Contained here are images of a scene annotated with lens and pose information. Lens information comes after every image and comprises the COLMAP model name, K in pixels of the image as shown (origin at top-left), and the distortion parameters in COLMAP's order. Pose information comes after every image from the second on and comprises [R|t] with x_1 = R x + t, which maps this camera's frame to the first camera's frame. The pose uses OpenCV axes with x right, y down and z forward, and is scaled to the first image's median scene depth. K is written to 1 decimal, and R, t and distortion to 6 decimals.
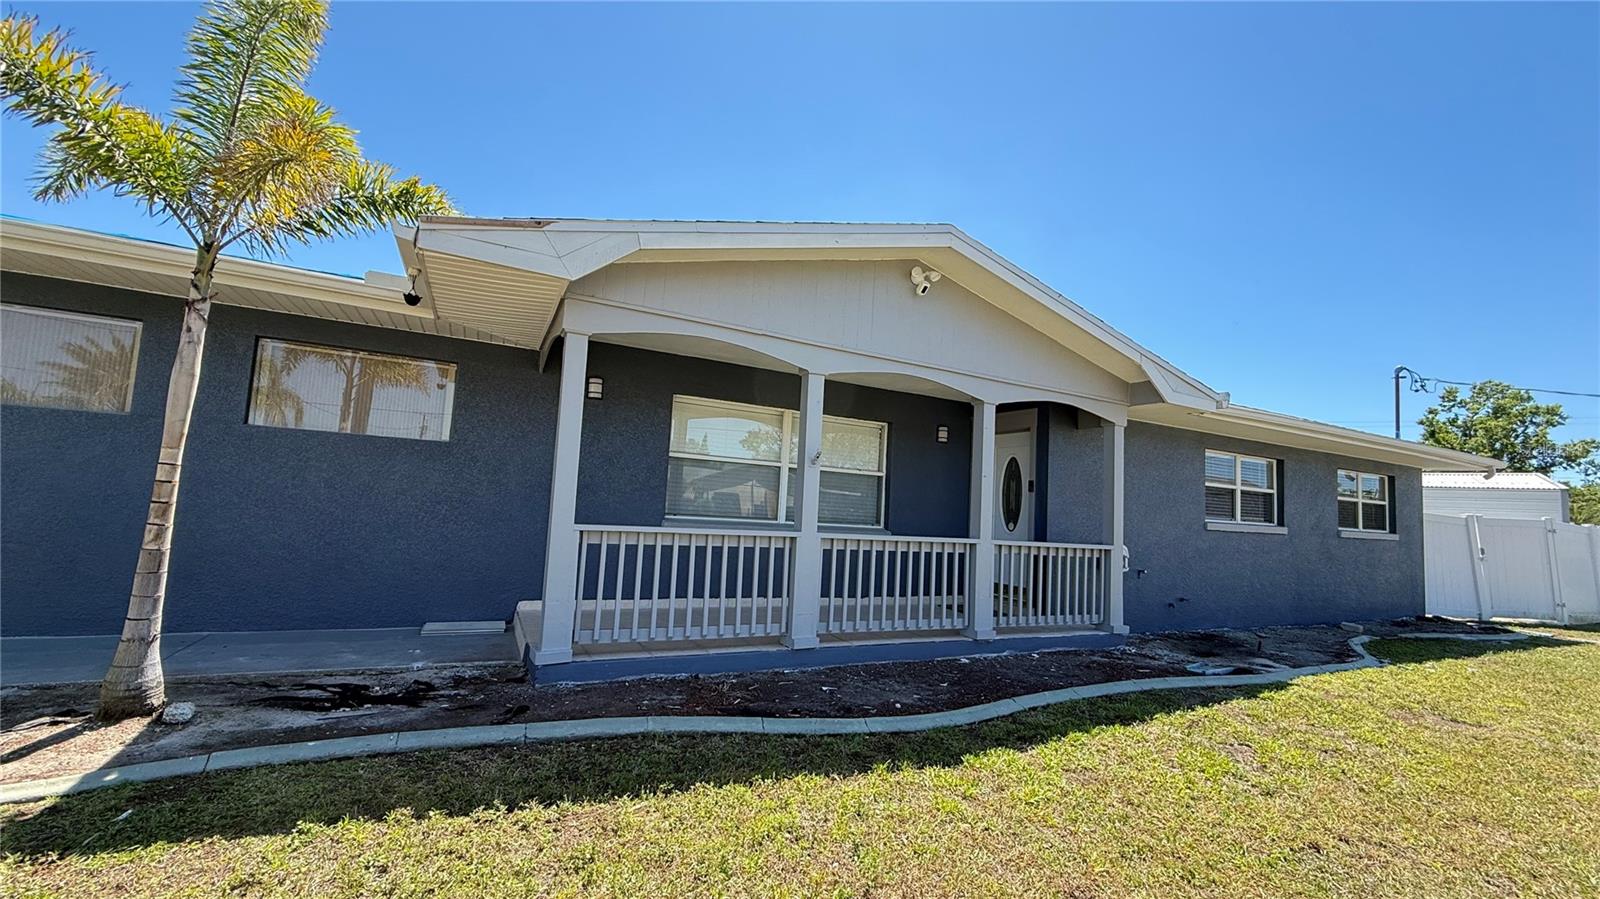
lens RADIAL K [[637.5, 0, 799.6], [0, 637.5, 453.5], [0, 0, 1]] dist [0.000085, -0.000499]
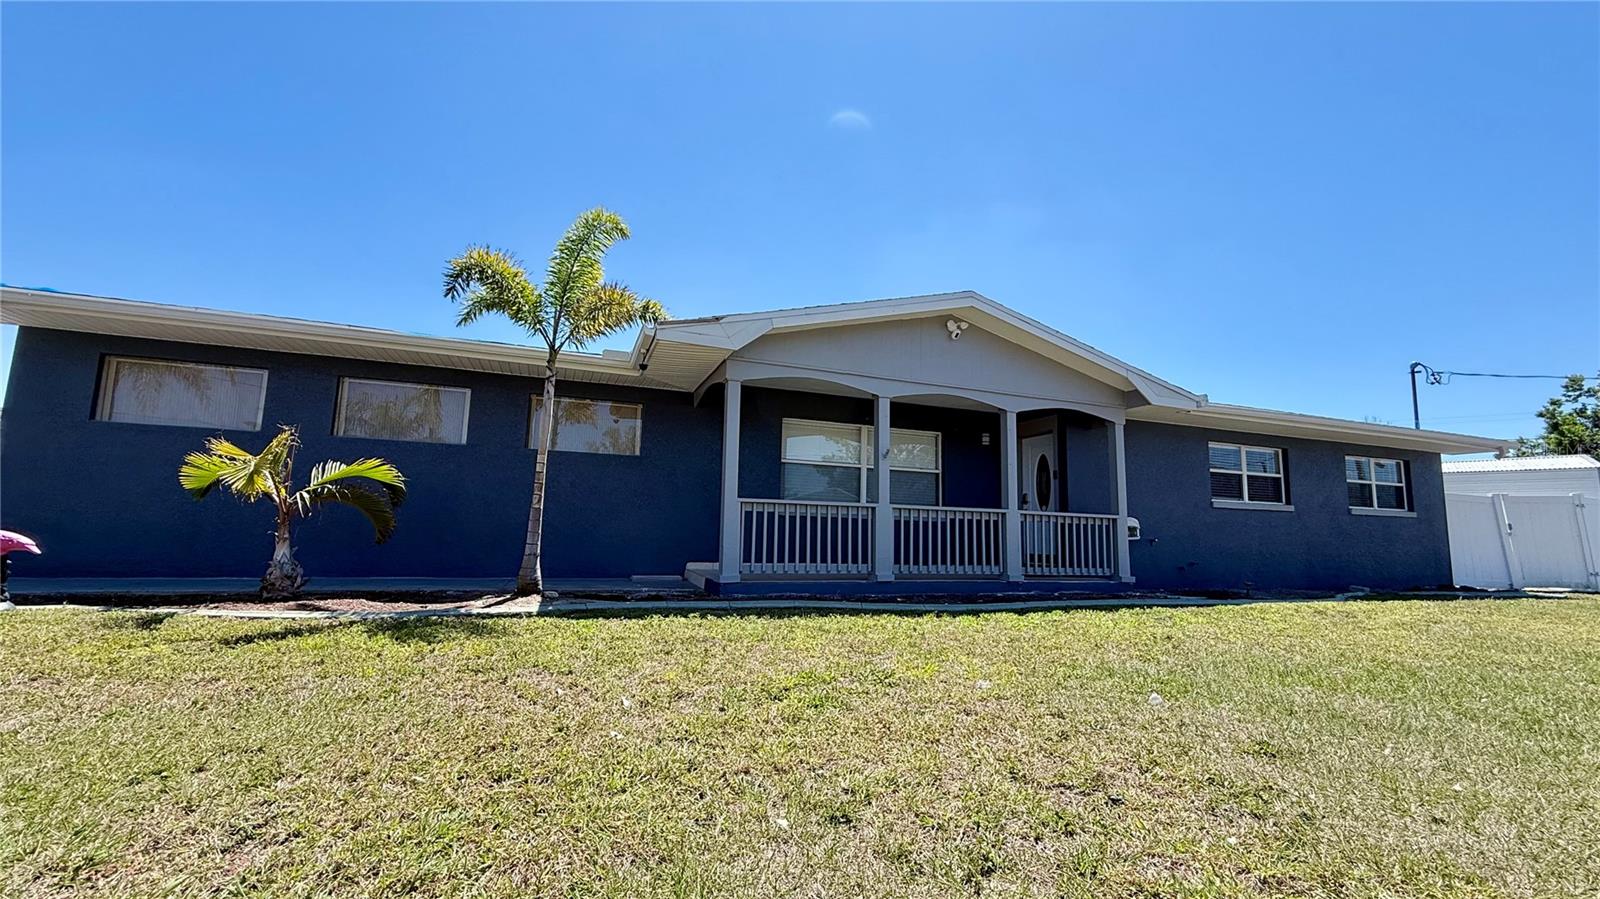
lens RADIAL K [[637.5, 0, 797.6], [0, 637.5, 450.2], [0, 0, 1]] dist [0.000085, -0.000499]
pose [[0.992518, -0.045841, -0.113165, -0.008251], [0.040309, 0.997900, -0.050704, 0.048661], [0.115251, 0.045764, 0.992282, -0.368673]]
